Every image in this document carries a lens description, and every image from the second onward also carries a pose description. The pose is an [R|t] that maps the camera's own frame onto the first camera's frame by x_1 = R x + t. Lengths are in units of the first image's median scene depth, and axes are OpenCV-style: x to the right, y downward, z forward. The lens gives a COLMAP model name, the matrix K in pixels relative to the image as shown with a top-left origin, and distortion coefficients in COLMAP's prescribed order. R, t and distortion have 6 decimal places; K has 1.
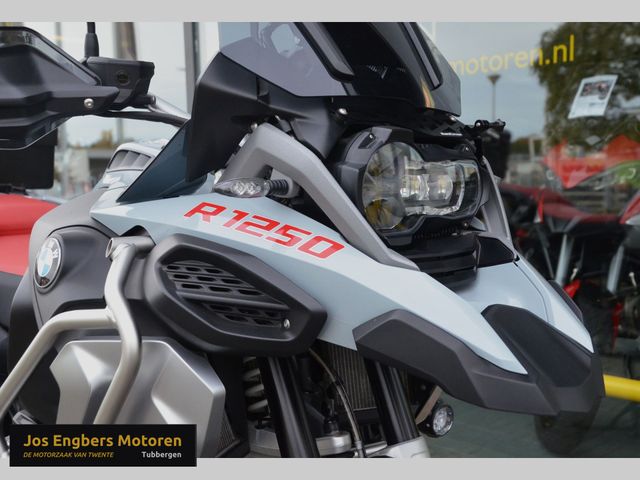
lens RADIAL K [[793.6, 0, 322.1], [0, 793.6, 252.7], [0, 0, 1]] dist [-0.028306, 0.025327]
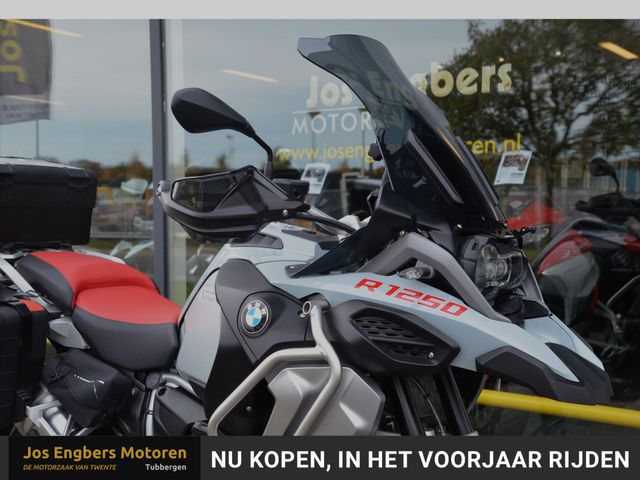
lens RADIAL K [[840.6, 0, 334.8], [0, 840.6, 238.4], [0, 0, 1]] dist [-0.018684, 0.469971]
pose [[0.982505, 0.015424, 0.185598, -0.549832], [-0.004333, 0.998188, -0.060015, -0.045623], [-0.186188, 0.058160, 0.980791, -0.668821]]
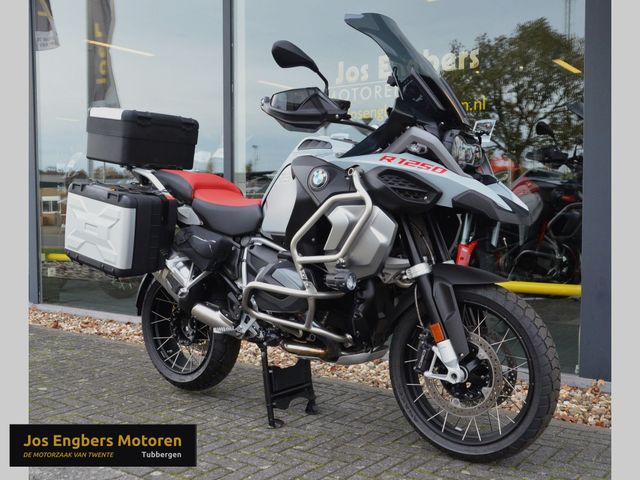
lens RADIAL K [[688.0, 0, 320.0], [0, 688.0, 240.0], [0, 0, 1]] dist [-0.088344, 0.008874]
pose [[0.987995, 0.014744, 0.153779, -0.745951], [-0.008630, 0.999148, -0.040347, 0.323441], [-0.154243, 0.038535, 0.987281, -1.255429]]
